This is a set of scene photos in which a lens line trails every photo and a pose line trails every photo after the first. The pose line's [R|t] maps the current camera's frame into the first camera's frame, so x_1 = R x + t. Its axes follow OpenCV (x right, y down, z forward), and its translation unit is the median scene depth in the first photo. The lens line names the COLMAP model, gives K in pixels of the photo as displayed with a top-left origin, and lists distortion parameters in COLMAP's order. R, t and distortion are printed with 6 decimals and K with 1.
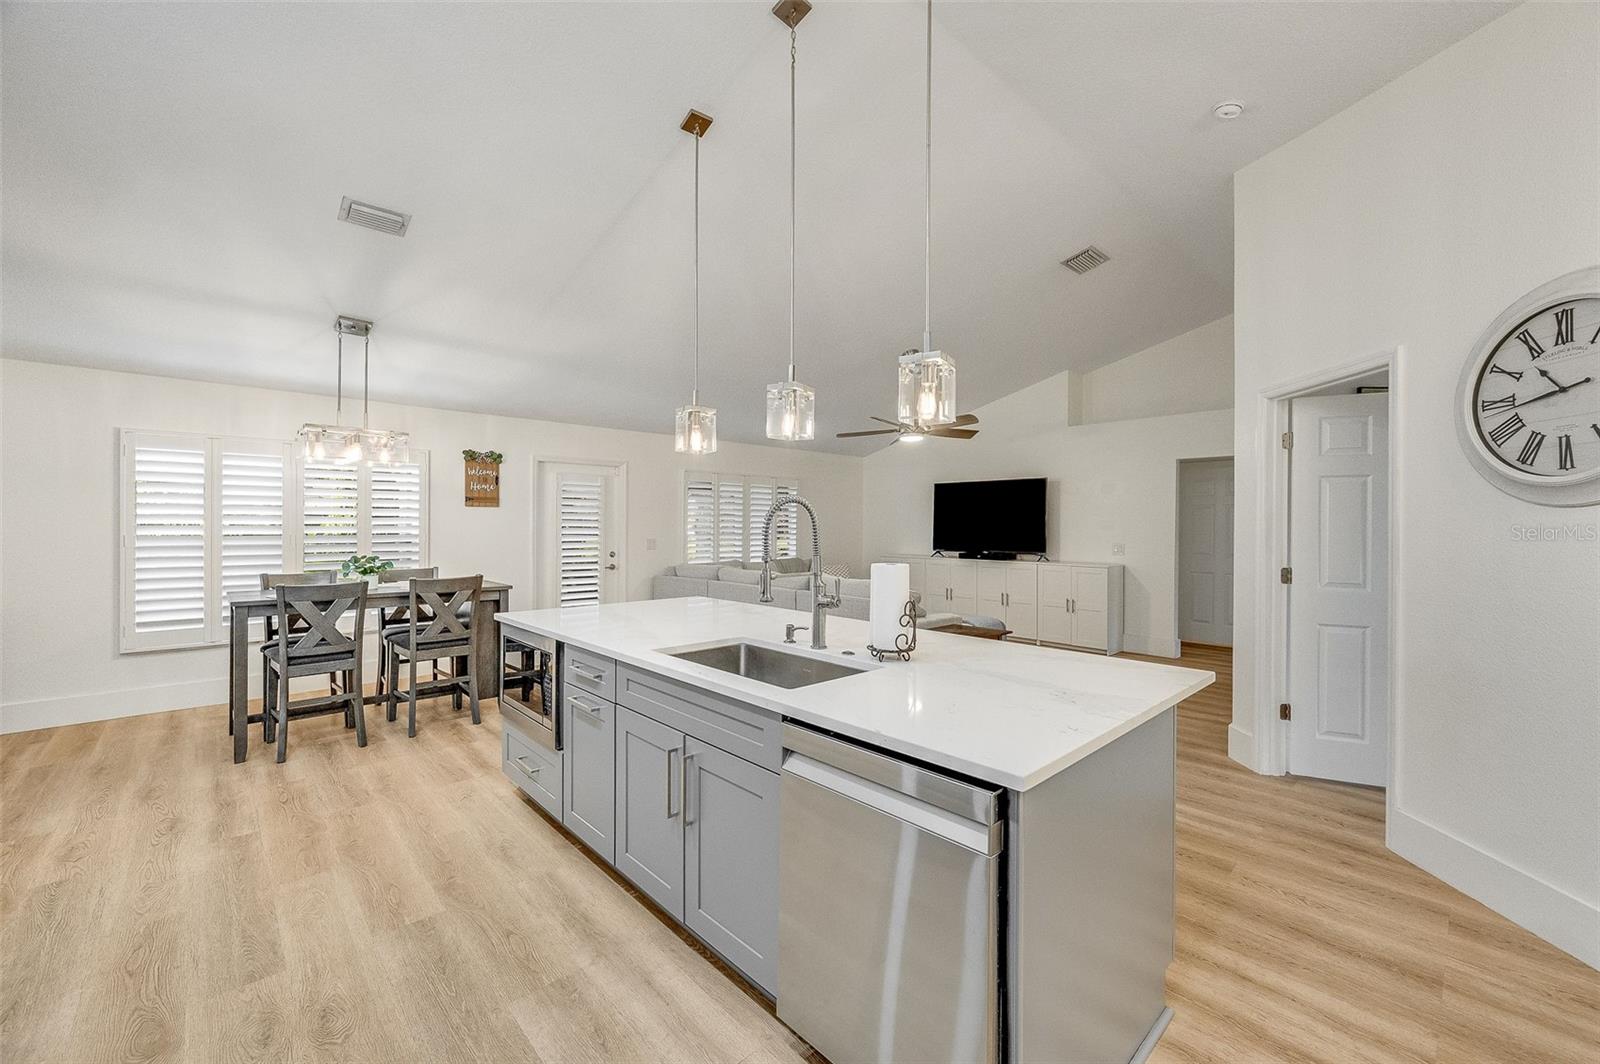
lens RADIAL K [[647.5, 0, 805.3], [0, 647.5, 526.7], [0, 0, 1]] dist [0.000938, 0.000652]
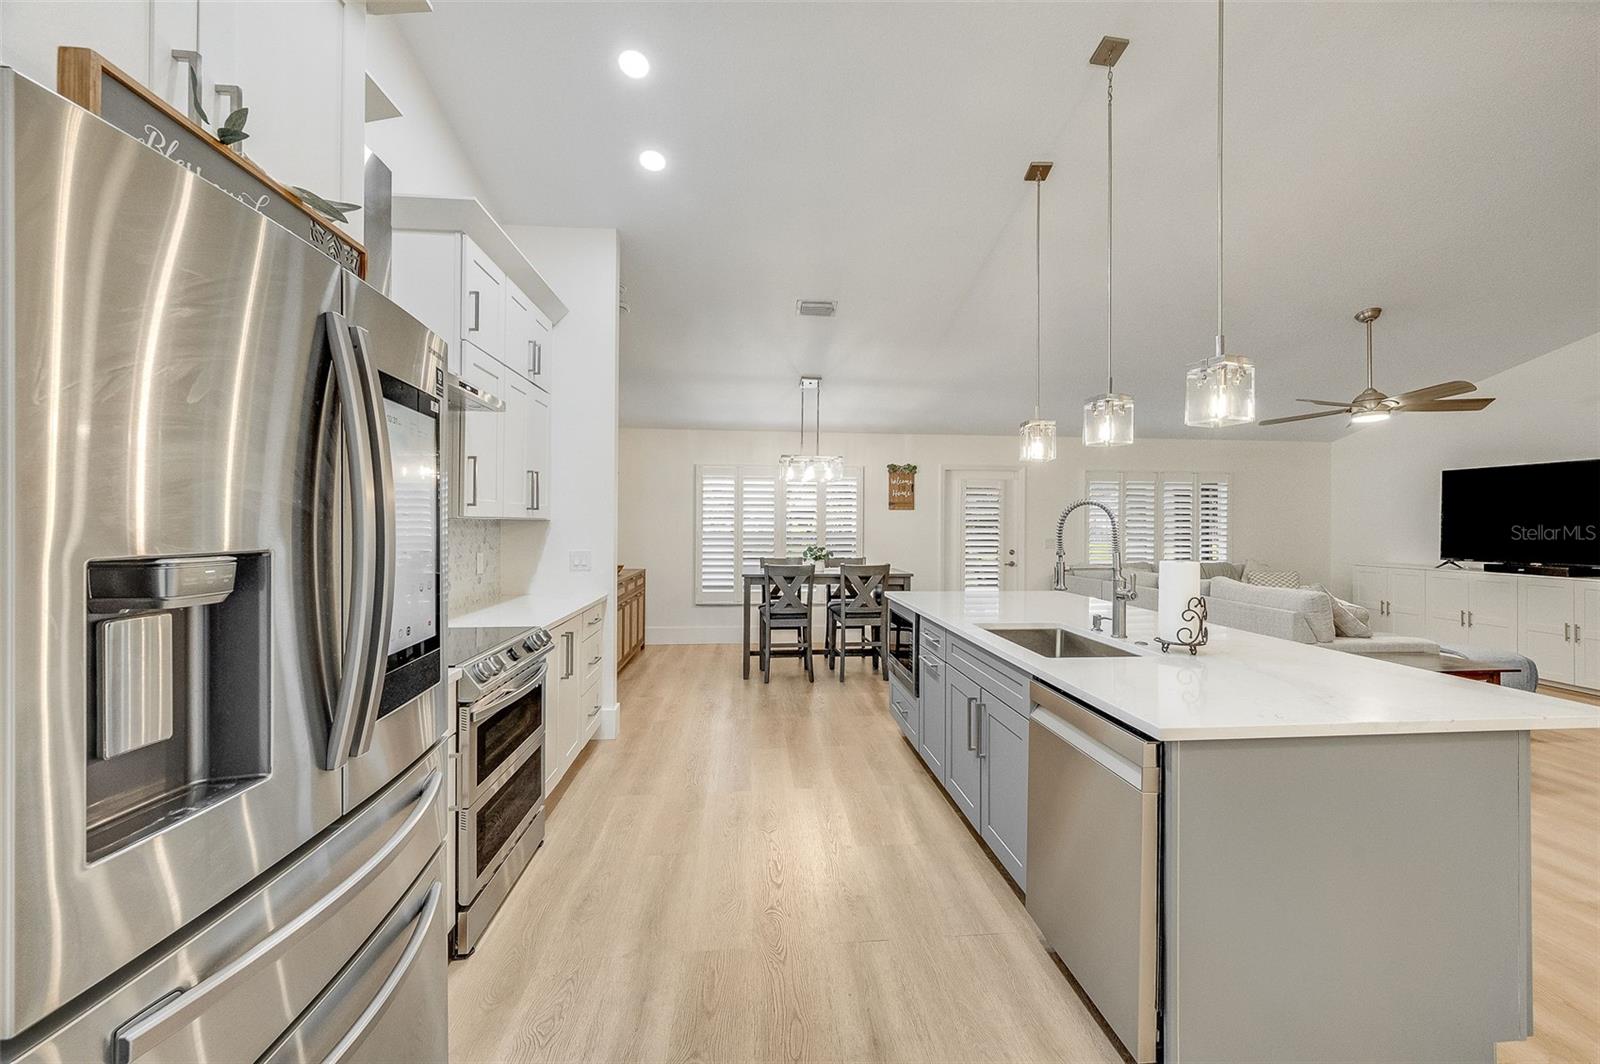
lens RADIAL K [[647.5, 0, 805.3], [0, 647.5, 526.7], [0, 0, 1]] dist [0.000938, 0.000652]
pose [[0.789418, 0.003269, -0.613847, 0.159942], [-0.003539, 0.999993, 0.000773, 0.000860], [0.613846, 0.001562, 0.789424, -0.112106]]
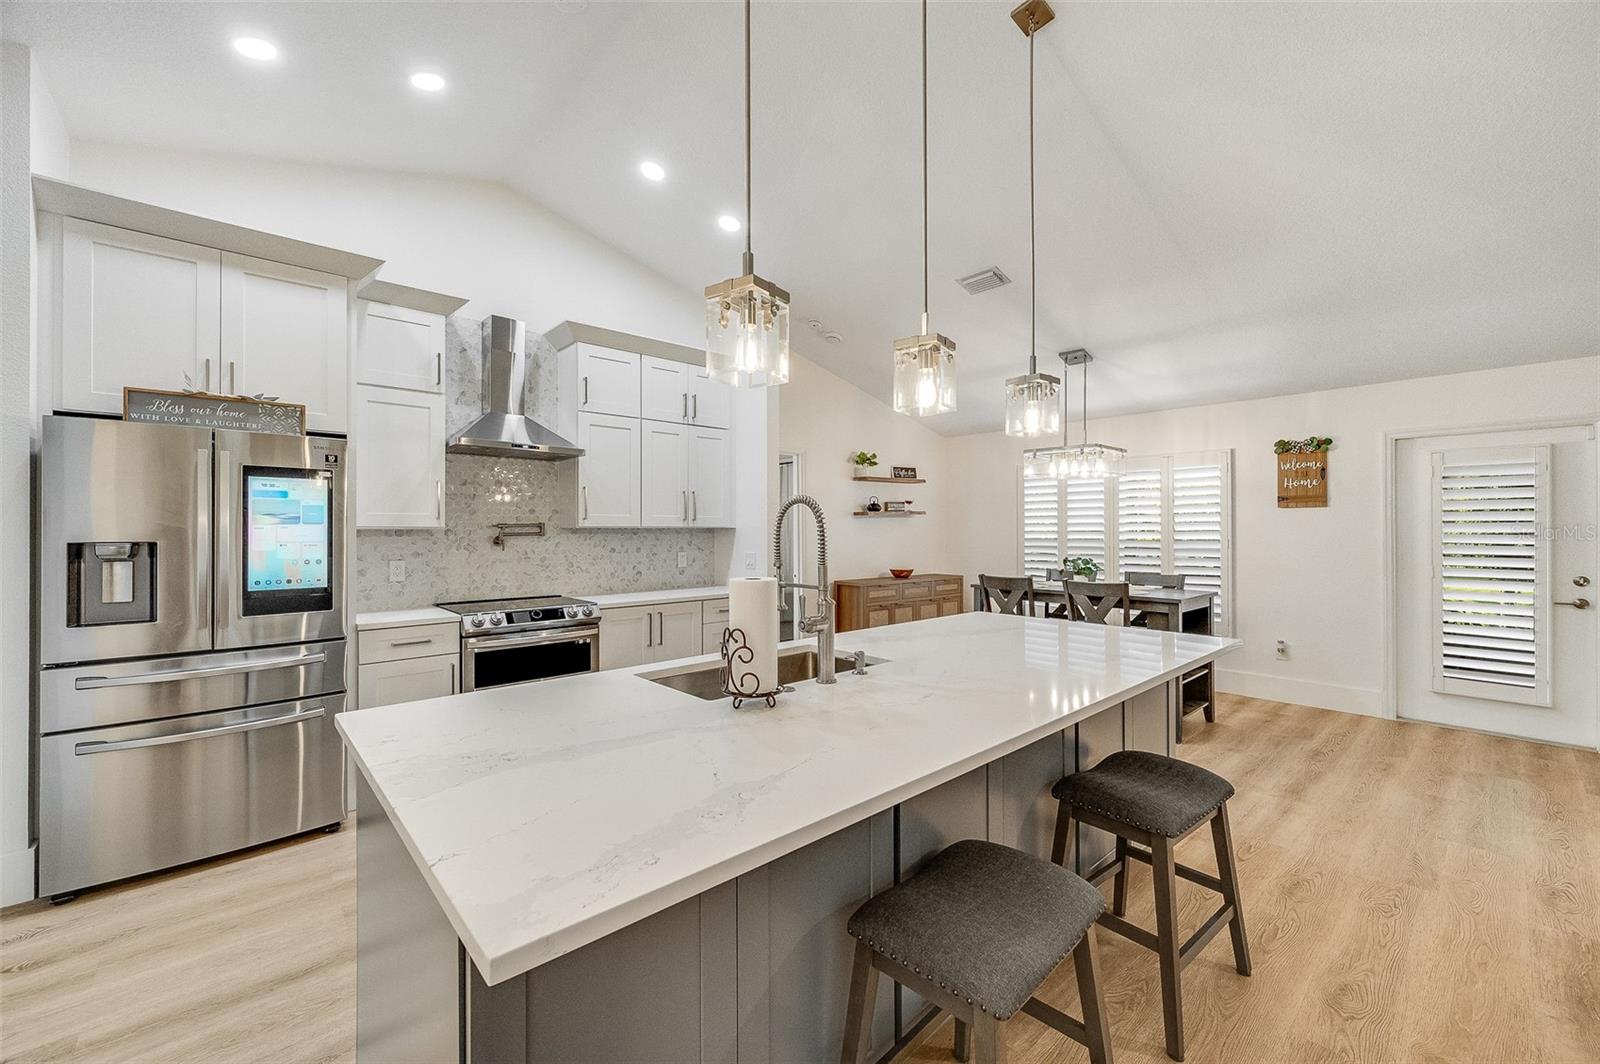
lens RADIAL K [[639.3, 0, 787.7], [0, 639.3, 531.3], [0, 0, 1]] dist [-0.000936, 0.000023]
pose [[-0.031601, -0.002519, -0.999497, 0.475918], [-0.001600, 0.999996, -0.002469, 0.003136], [0.999499, 0.001521, -0.031605, 0.565027]]
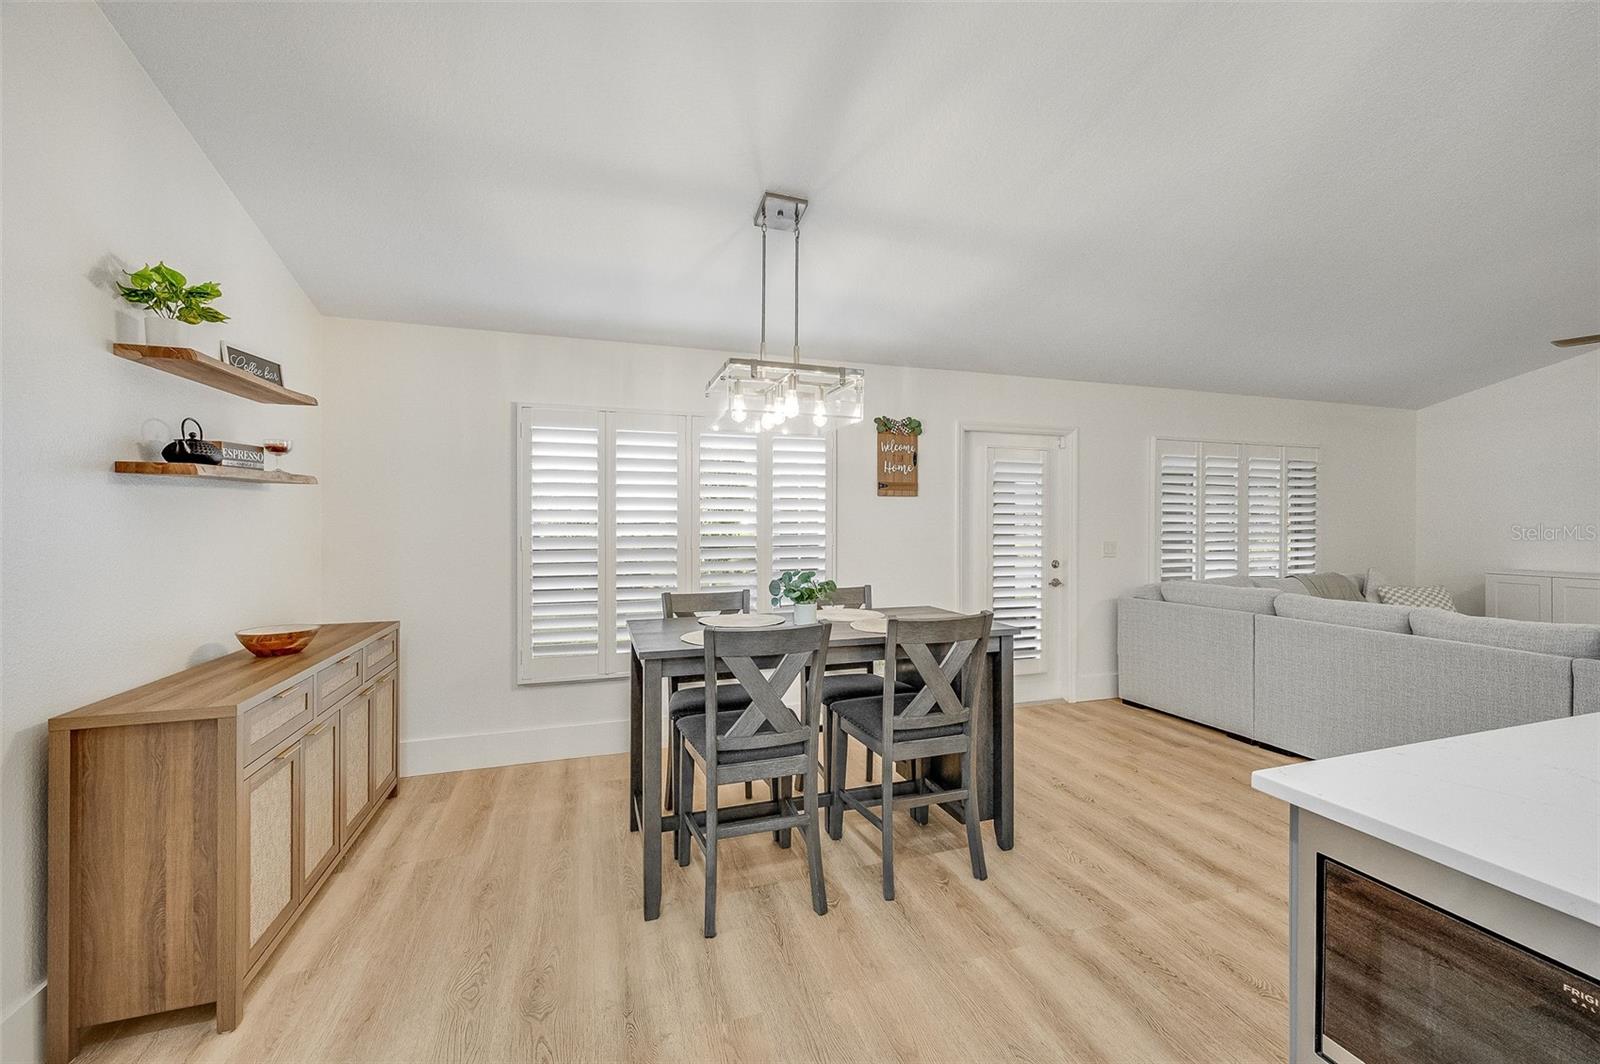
lens RADIAL K [[647.5, 0, 805.3], [0, 647.5, 526.7], [0, 0, 1]] dist [0.000938, 0.000652]
pose [[0.911079, -0.000834, -0.412231, -0.440828], [0.003149, 0.999983, 0.004937, -0.001881], [0.412220, -0.005796, 0.911066, 0.457861]]
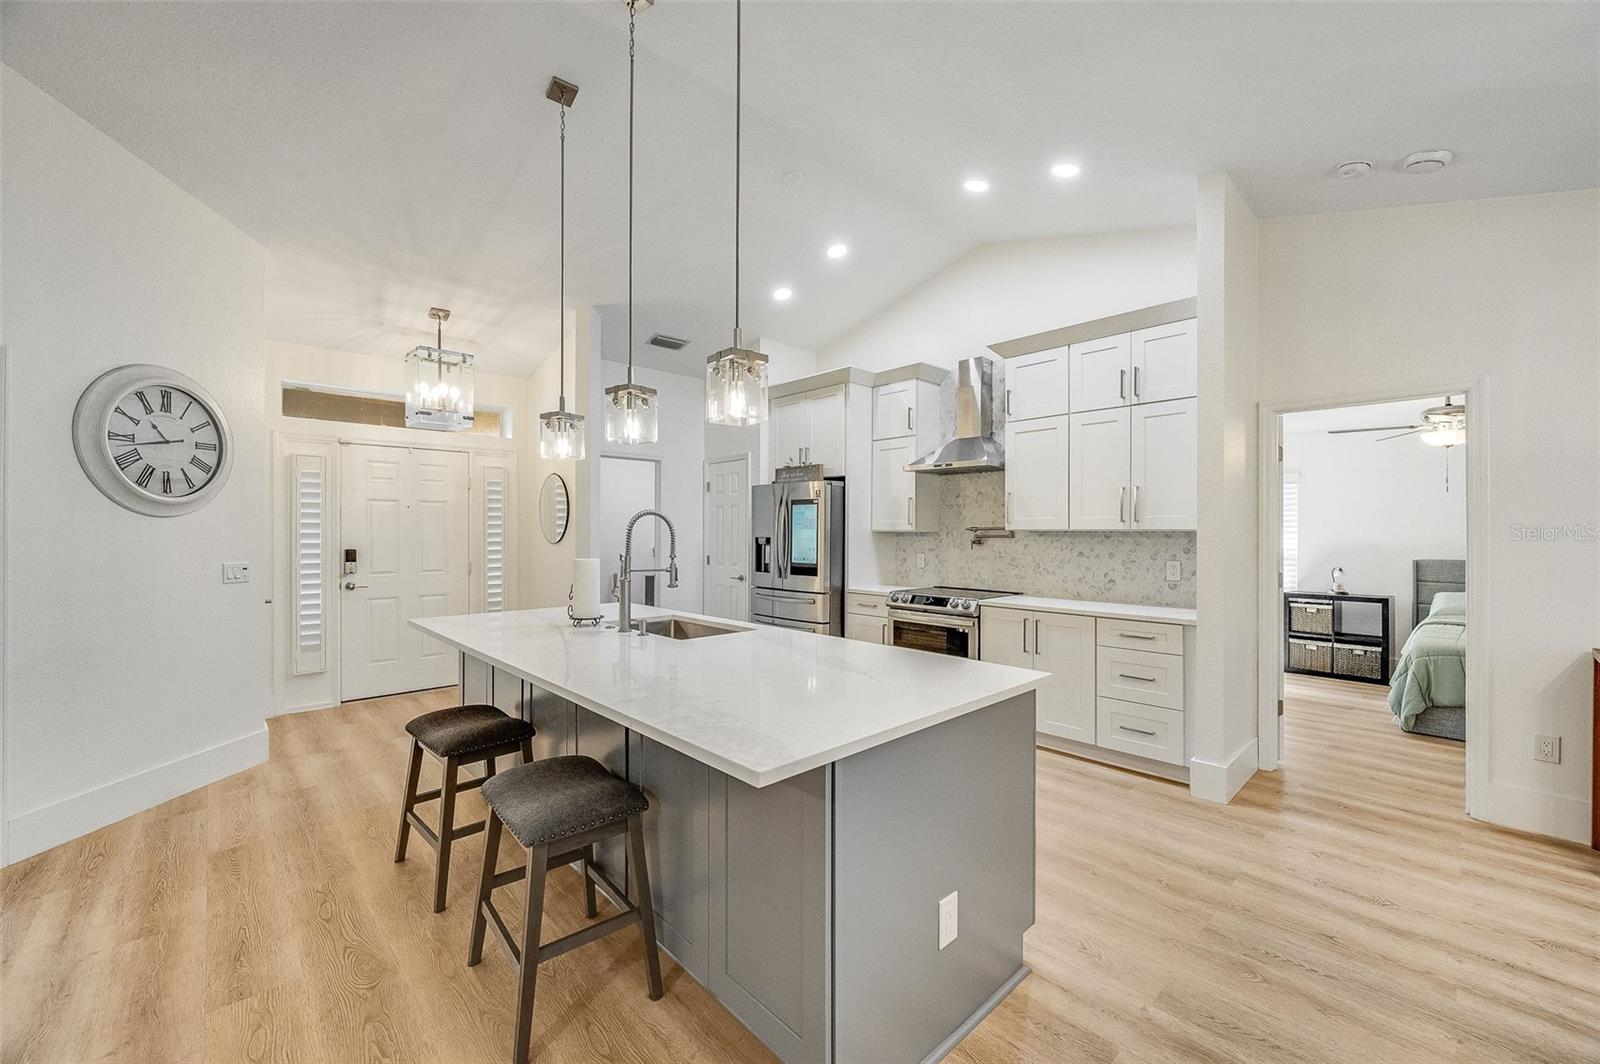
lens RADIAL K [[619.4, 0, 800.0], [0, 619.4, 532.0], [0, 0, 1]] dist [0.001400, 0.000169]
pose [[-0.999983, -0.005831, -0.000506, -0.180830], [-0.005833, 0.999968, 0.005553, -0.006057], [0.000473, 0.005555, -0.999984, 1.272142]]
